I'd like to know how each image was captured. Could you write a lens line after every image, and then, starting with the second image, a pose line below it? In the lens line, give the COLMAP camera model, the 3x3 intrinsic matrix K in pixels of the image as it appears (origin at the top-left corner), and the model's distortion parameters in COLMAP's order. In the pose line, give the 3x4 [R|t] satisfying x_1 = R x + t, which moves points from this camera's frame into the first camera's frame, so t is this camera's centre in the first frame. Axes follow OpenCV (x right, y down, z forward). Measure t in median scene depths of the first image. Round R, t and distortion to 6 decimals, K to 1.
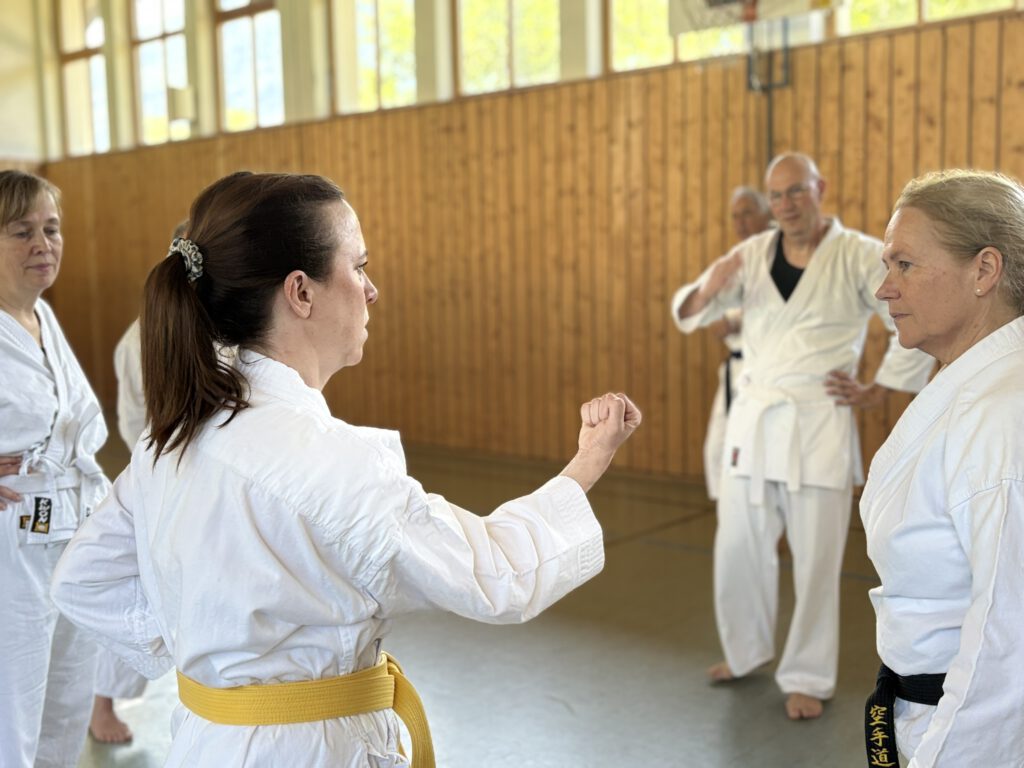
lens RADIAL K [[1160.9, 0, 517.2], [0, 1160.9, 388.1], [0, 0, 1]] dist [0.014937, 0.000000]
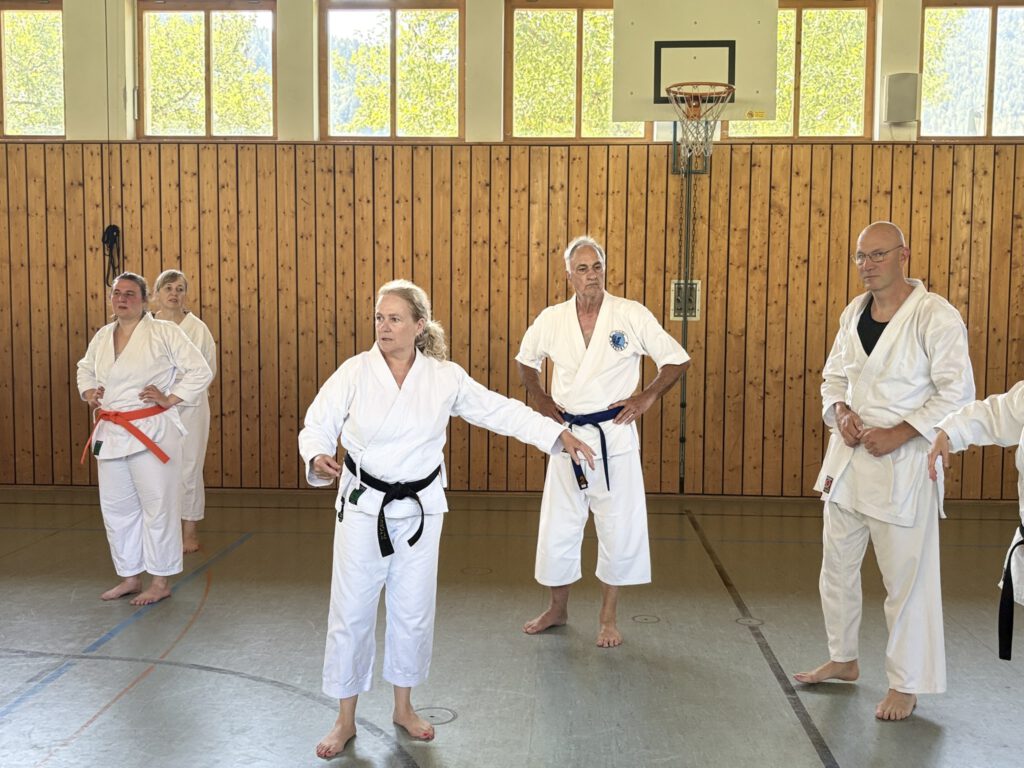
lens RADIAL K [[1160.9, 0, 506.8], [0, 1160.9, 385.9], [0, 0, 1]] dist [0.014937, 0.000000]
pose [[0.807887, -0.017363, 0.589081, -0.634976], [0.033550, 0.999300, -0.016558, -0.016667], [-0.588381, 0.033140, 0.807904, 0.117320]]
